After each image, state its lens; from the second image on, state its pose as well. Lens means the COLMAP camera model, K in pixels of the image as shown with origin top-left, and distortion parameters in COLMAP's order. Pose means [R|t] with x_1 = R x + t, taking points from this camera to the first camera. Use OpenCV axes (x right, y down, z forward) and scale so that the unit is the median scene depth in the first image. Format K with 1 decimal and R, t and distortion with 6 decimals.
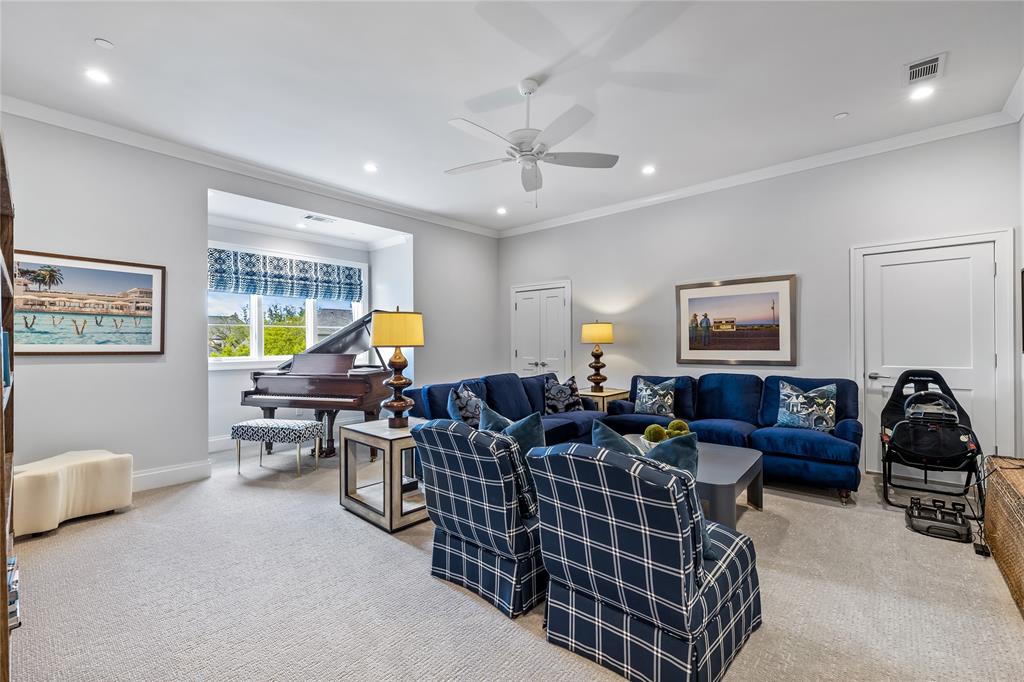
lens RADIAL K [[439.0, 0, 510.7], [0, 439.0, 343.1], [0, 0, 1]] dist [-0.000397, -0.000229]
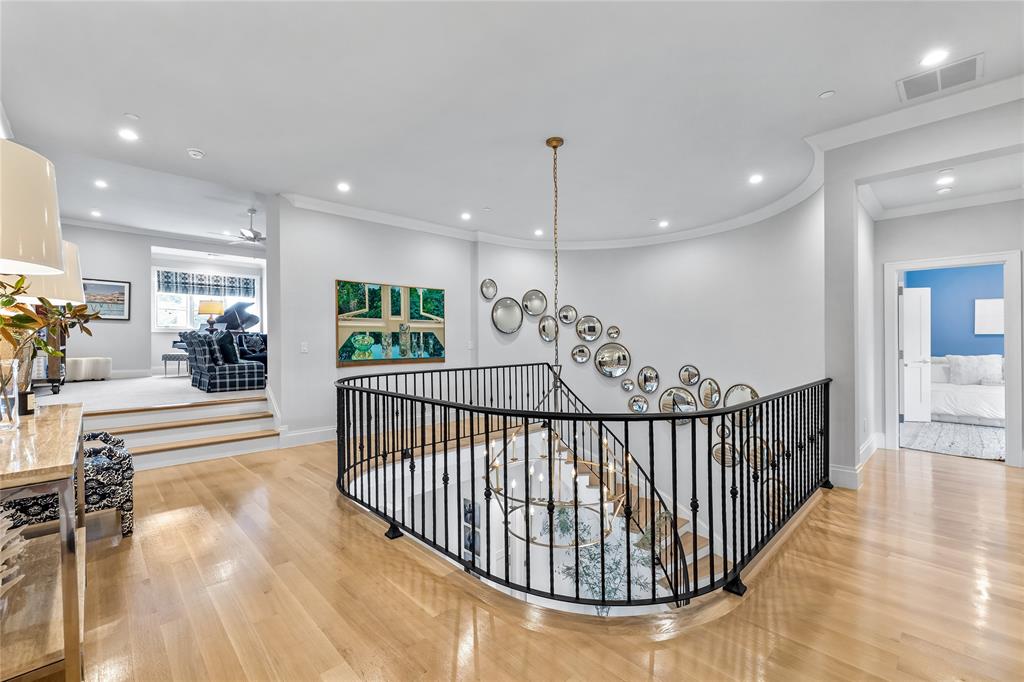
lens RADIAL K [[427.3, 0, 508.5], [0, 427.3, 339.1], [0, 0, 1]] dist [-0.000407, 0.000208]
pose [[0.998373, -0.007276, -0.056551, 1.048133], [0.007161, 0.999972, -0.002236, 0.114114], [0.056566, 0.001827, 0.998397, -0.891251]]
